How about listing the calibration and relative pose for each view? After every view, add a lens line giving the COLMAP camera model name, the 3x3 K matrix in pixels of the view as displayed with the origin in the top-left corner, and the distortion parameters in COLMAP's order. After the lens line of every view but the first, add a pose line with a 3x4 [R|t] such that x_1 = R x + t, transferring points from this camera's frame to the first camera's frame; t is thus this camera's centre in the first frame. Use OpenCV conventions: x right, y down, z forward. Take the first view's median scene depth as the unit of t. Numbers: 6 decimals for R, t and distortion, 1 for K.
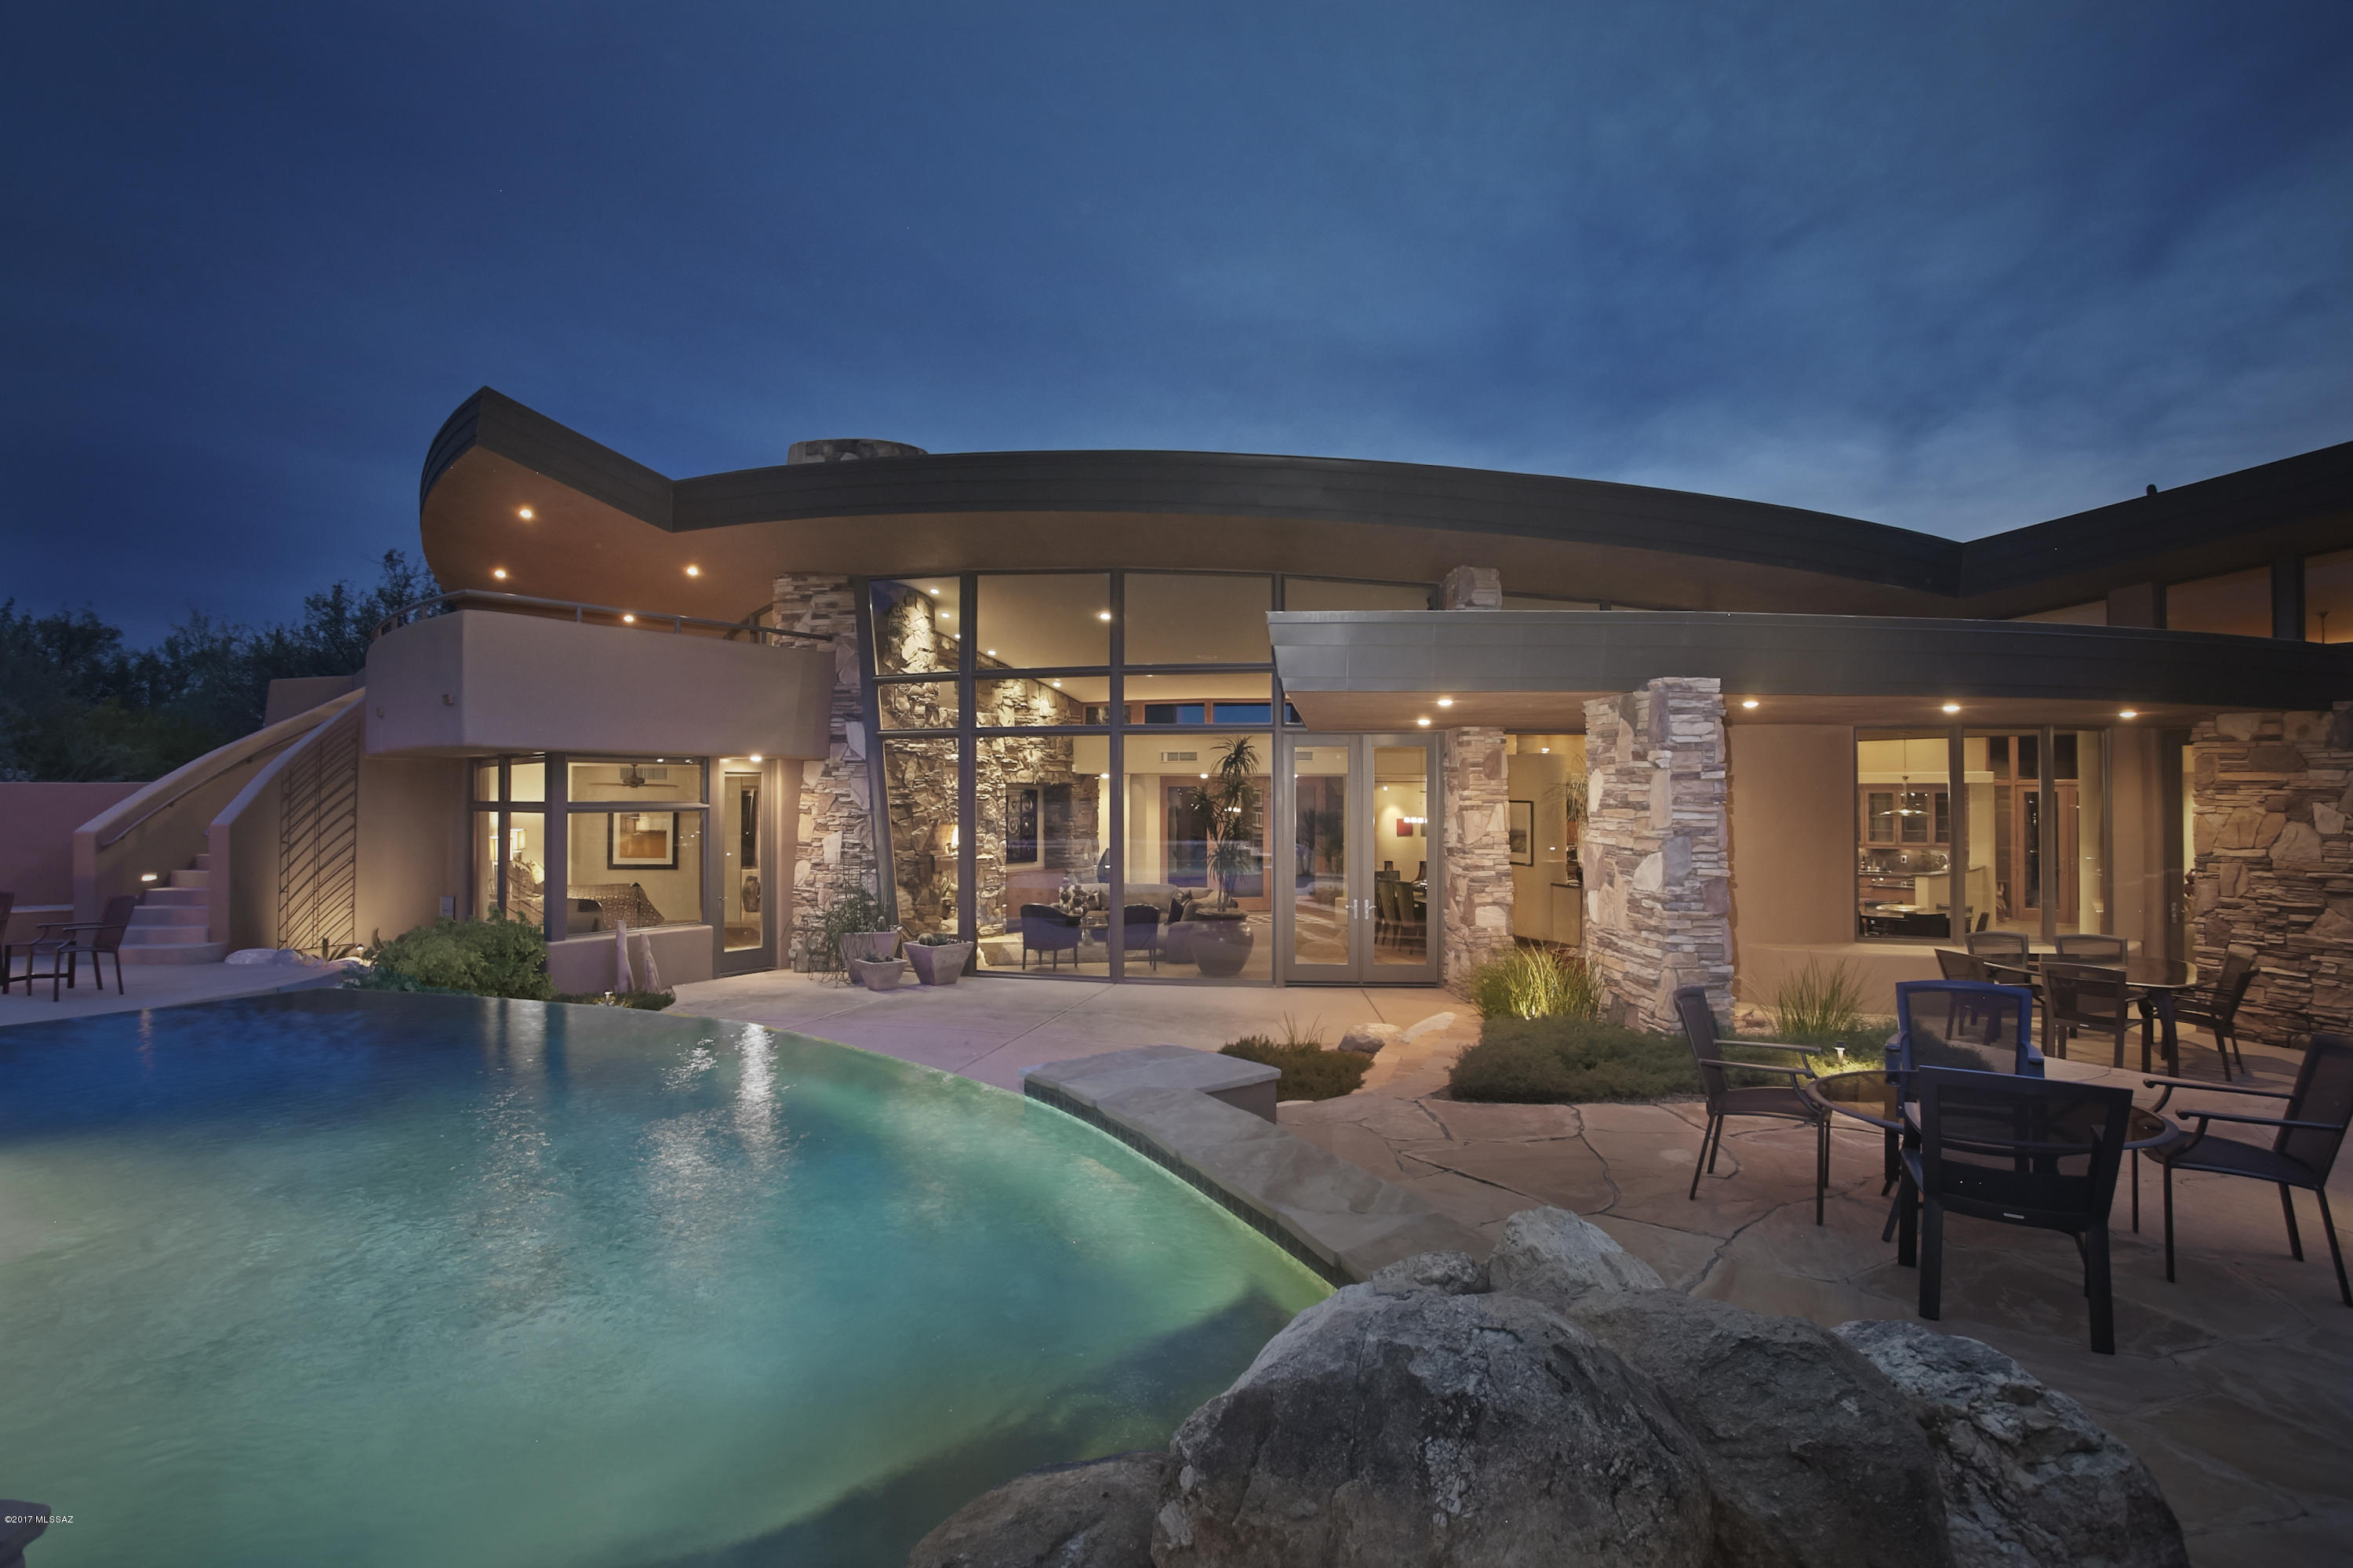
lens RADIAL K [[1213.4, 0, 1159.0], [0, 1213.4, 769.4], [0, 0, 1]] dist [-0.029291, 0.028142]
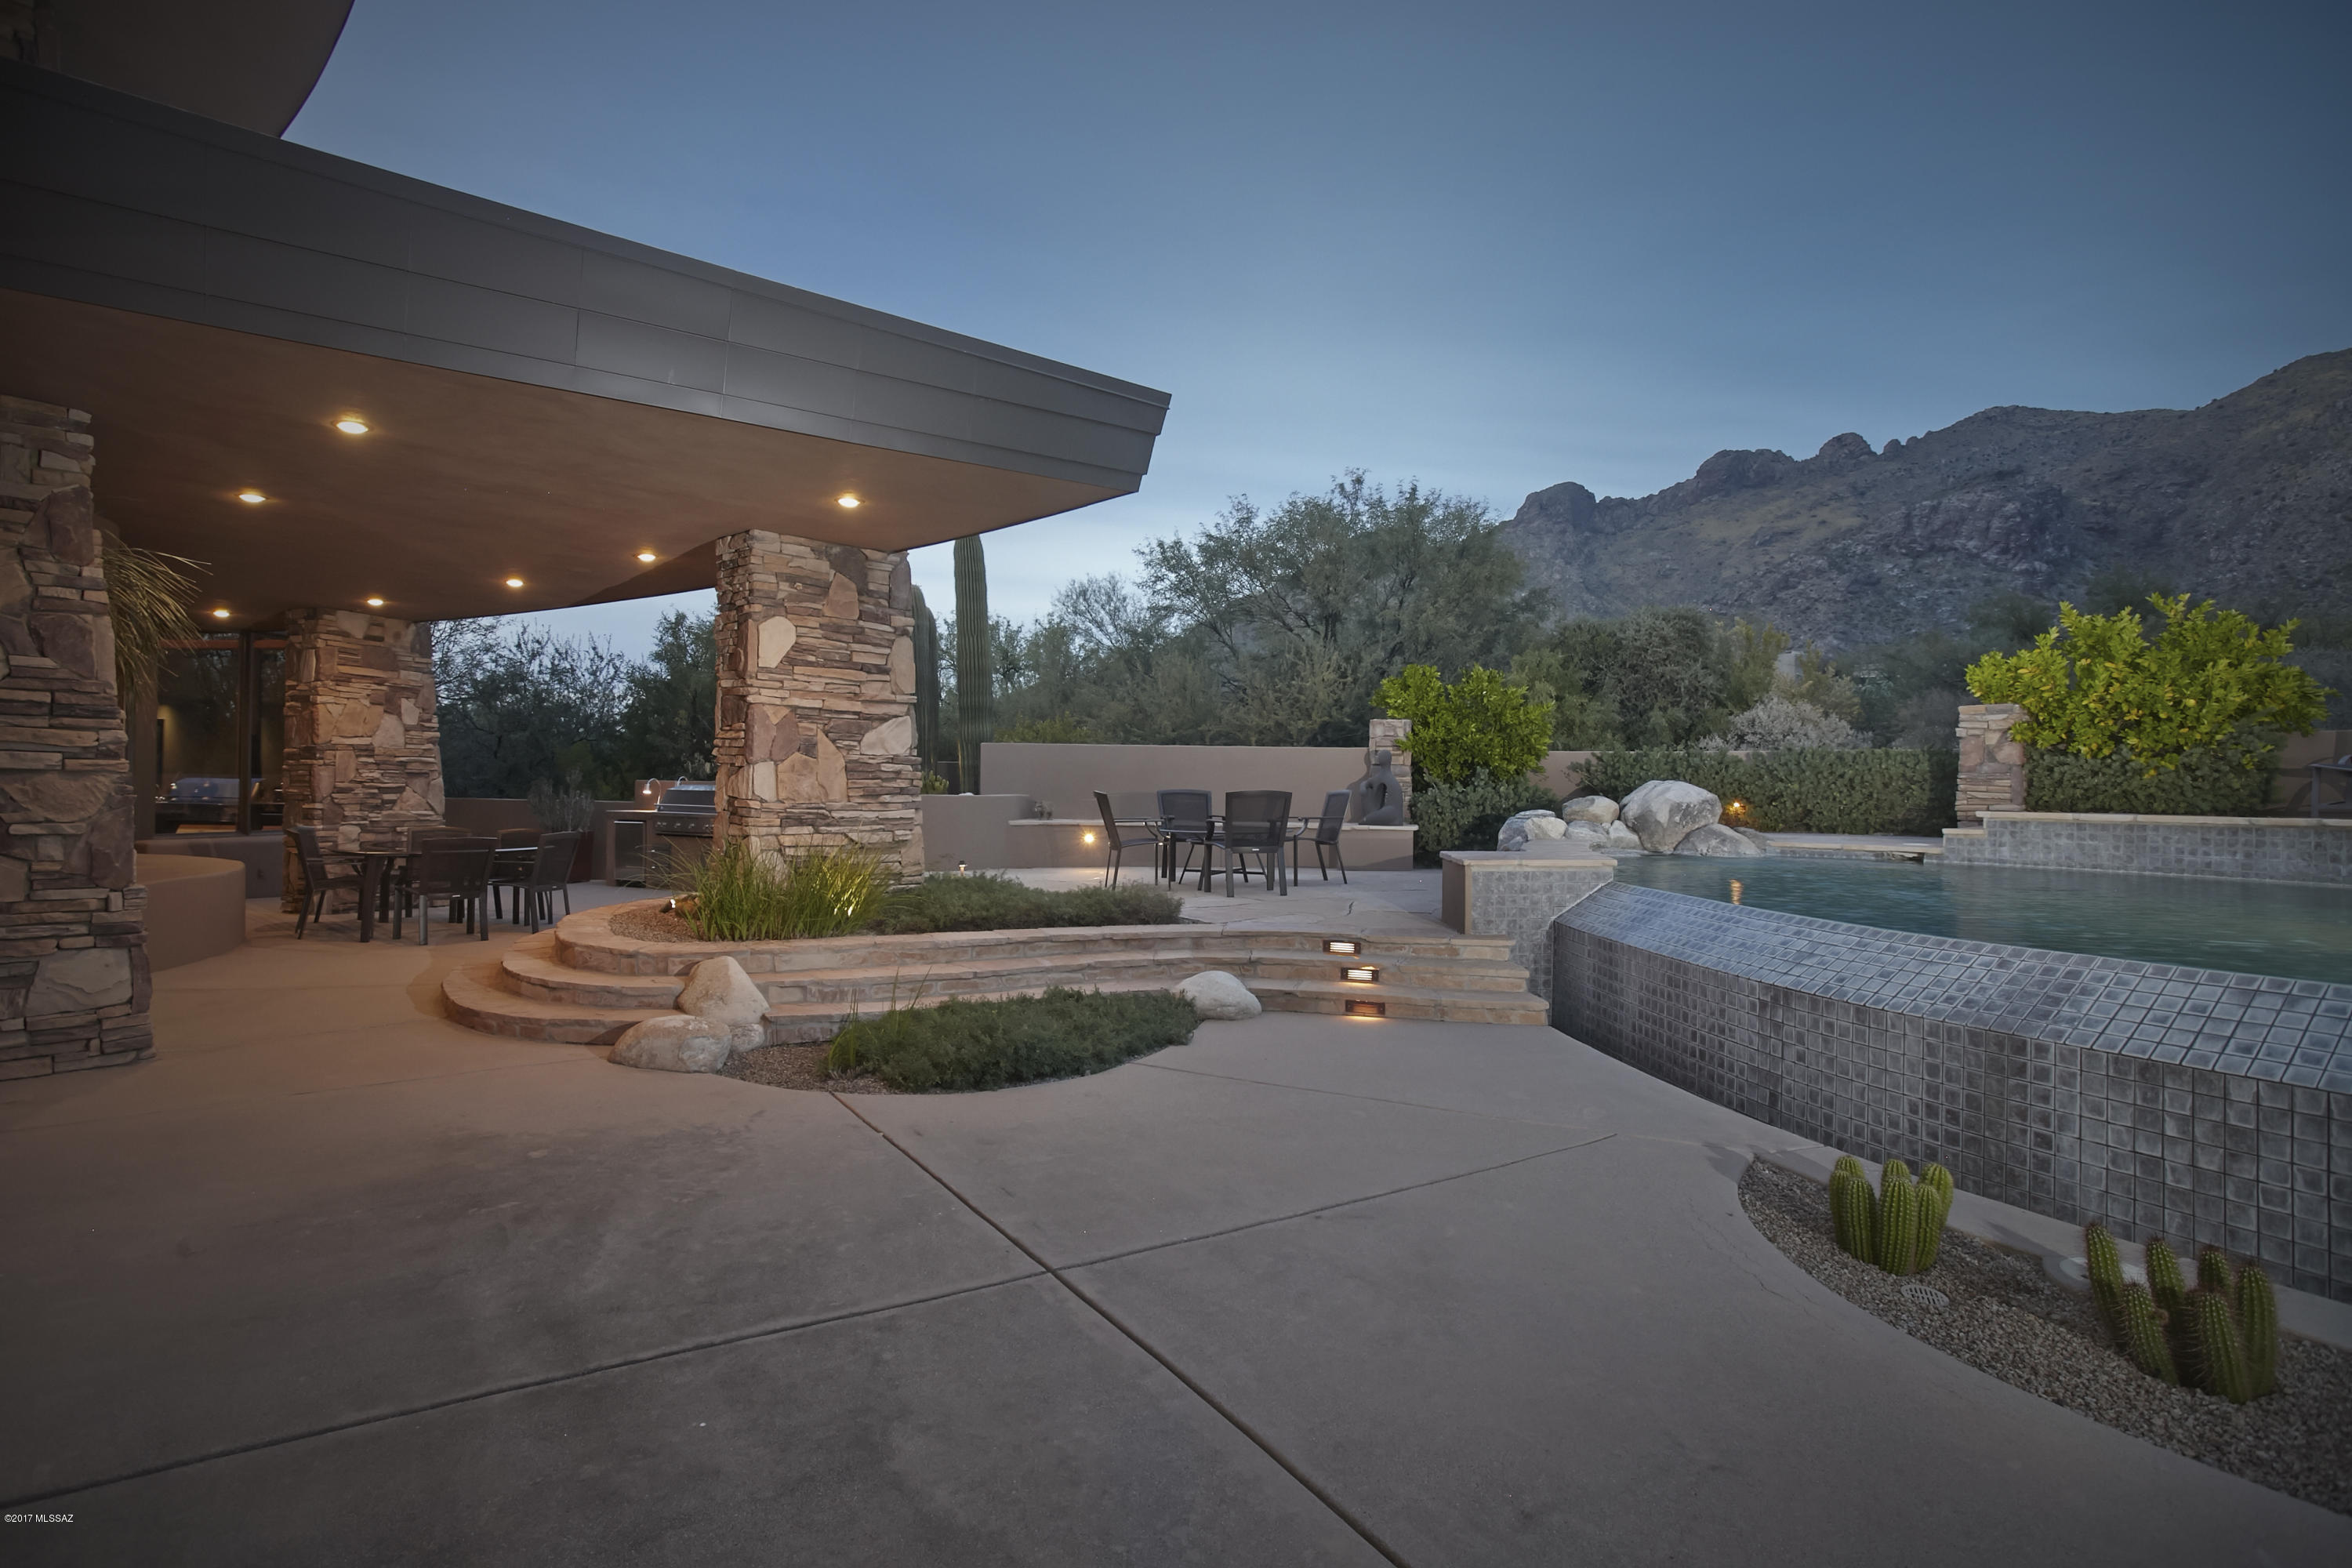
lens RADIAL K [[1212.8, 0, 1164.4], [0, 1212.8, 778.7], [0, 0, 1]] dist [-0.029291, 0.028142]
pose [[-0.697294, -0.001536, 0.716784, -0.271274], [-0.023100, 0.999526, -0.020330, 0.075736], [-0.716413, -0.030733, -0.696999, 0.861101]]
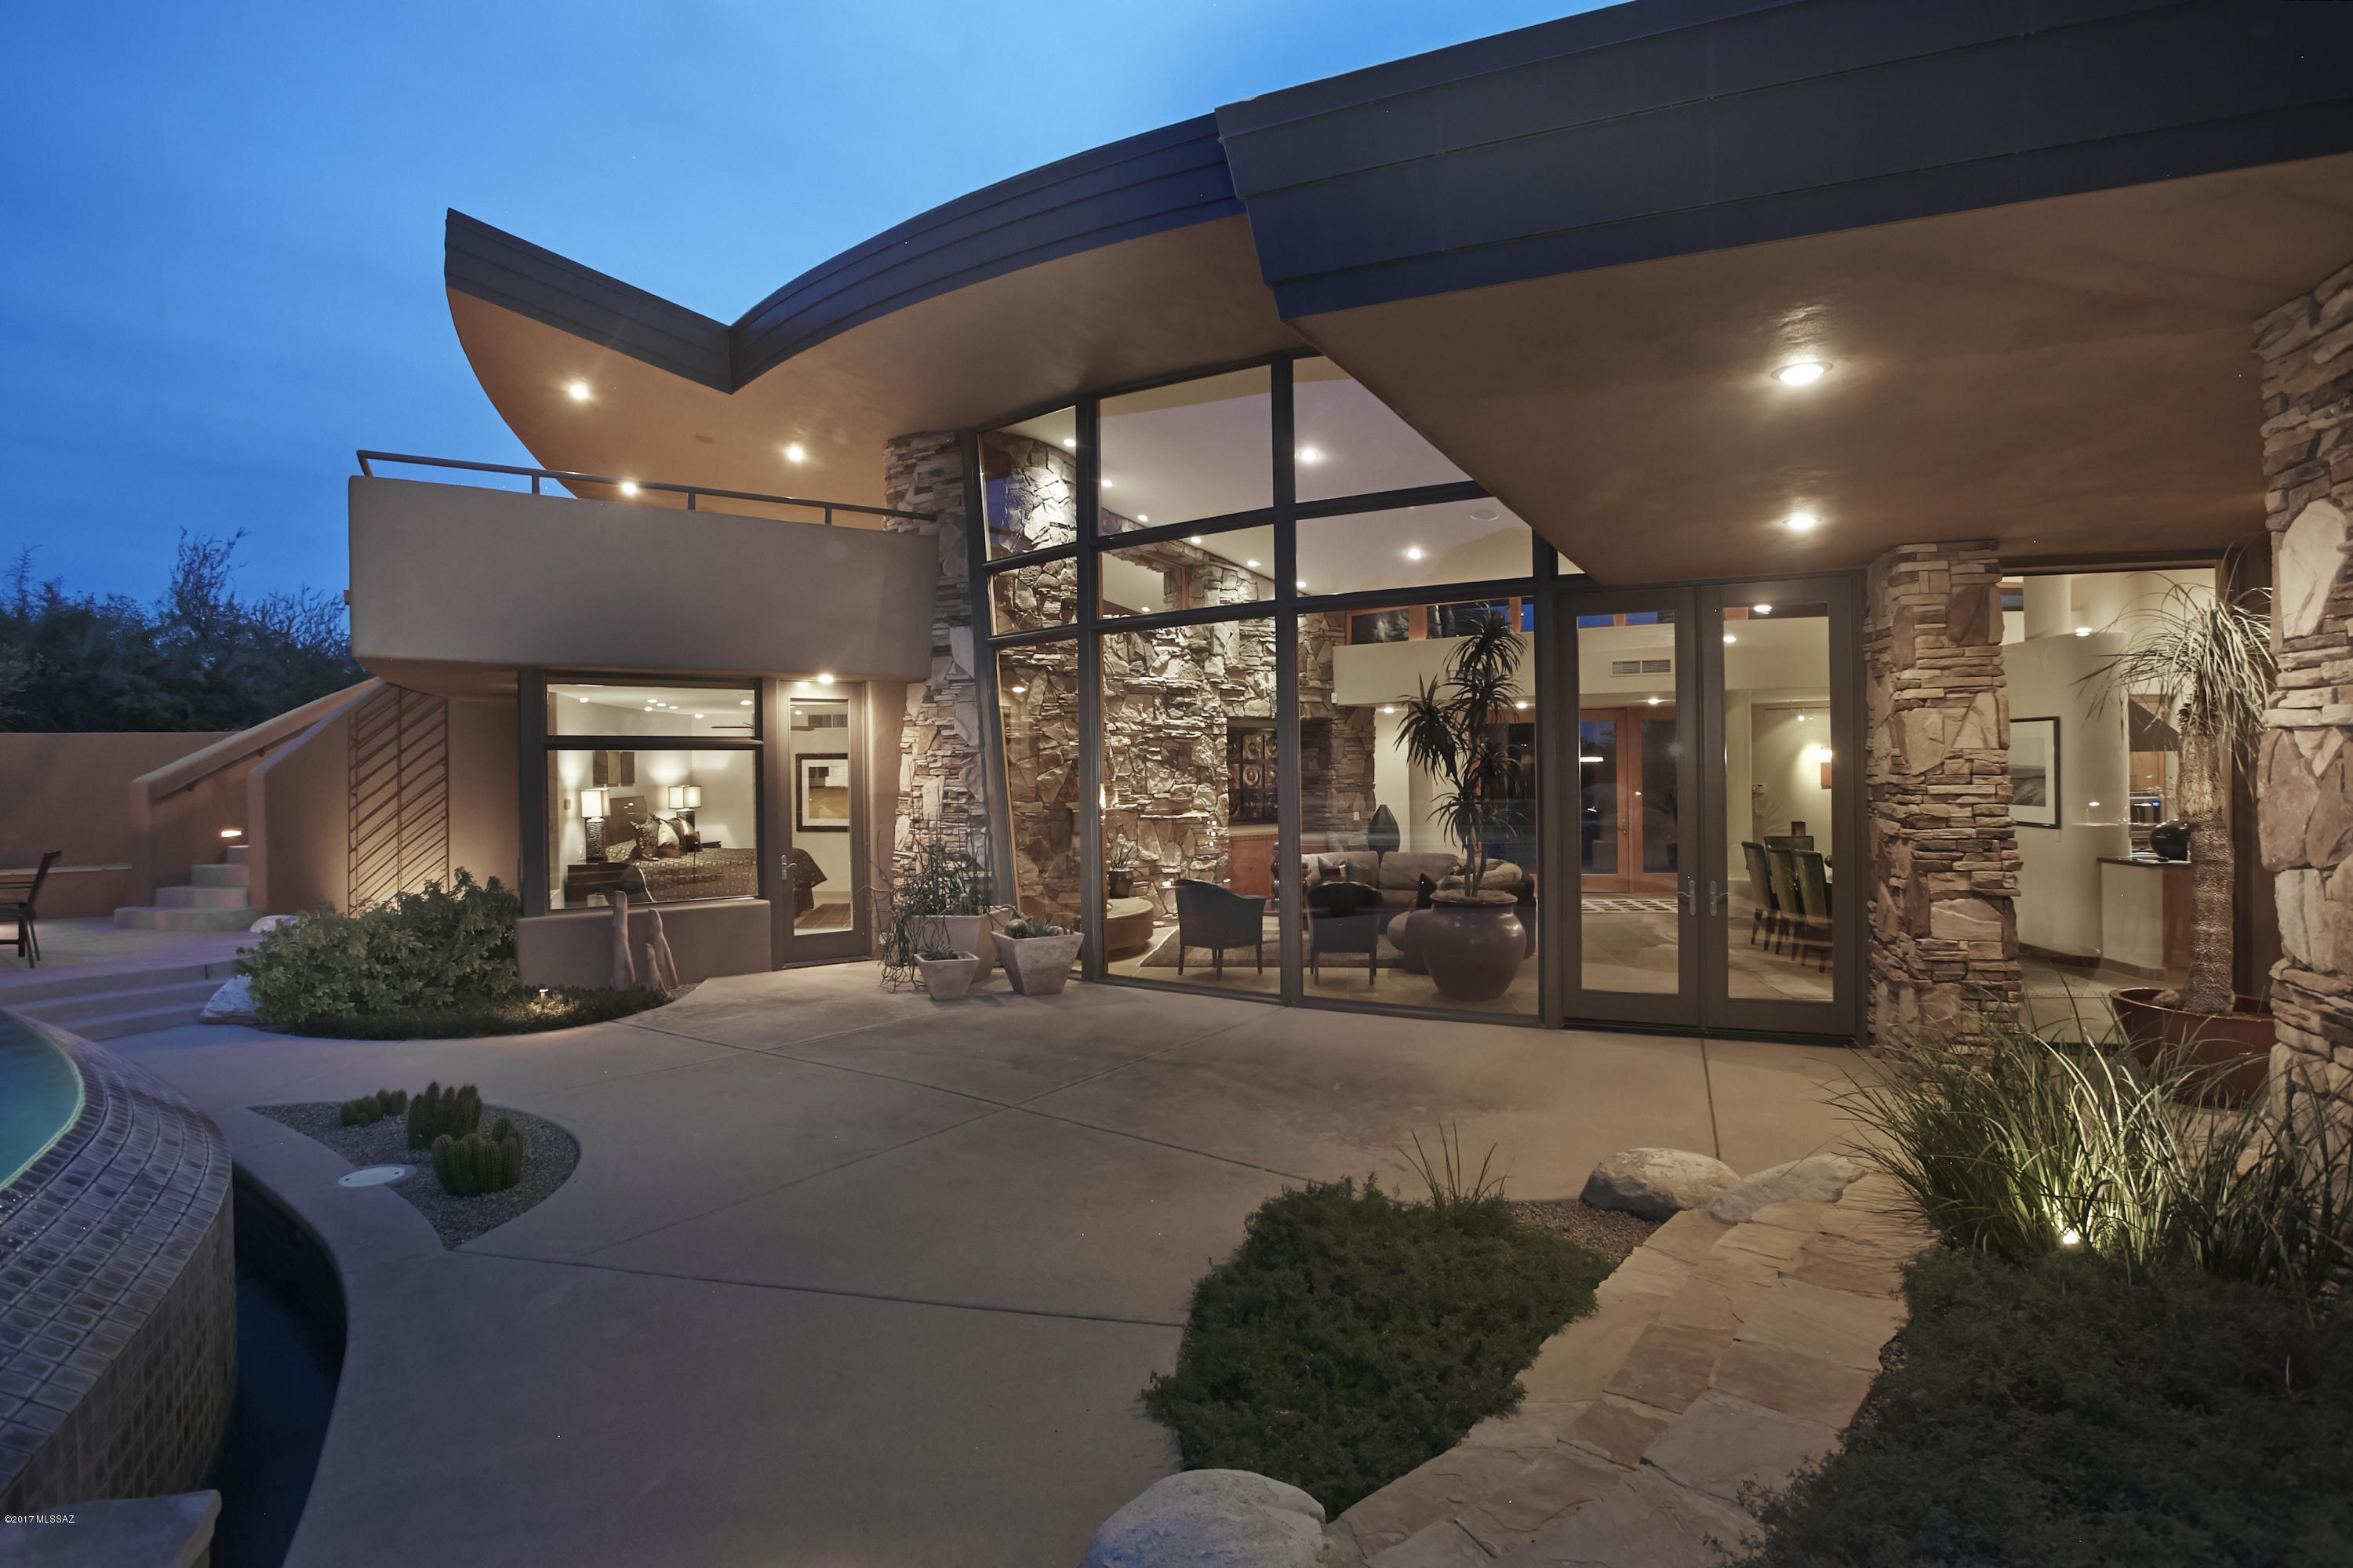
lens RADIAL K [[1213.4, 0, 1143.2], [0, 1213.4, 760.1], [0, 0, 1]] dist [-0.029291, 0.028142]
pose [[0.936066, -0.017666, -0.351380, 0.108264], [0.022377, 0.999706, 0.009348, 0.036970], [0.351111, -0.016613, 0.936186, 0.350286]]
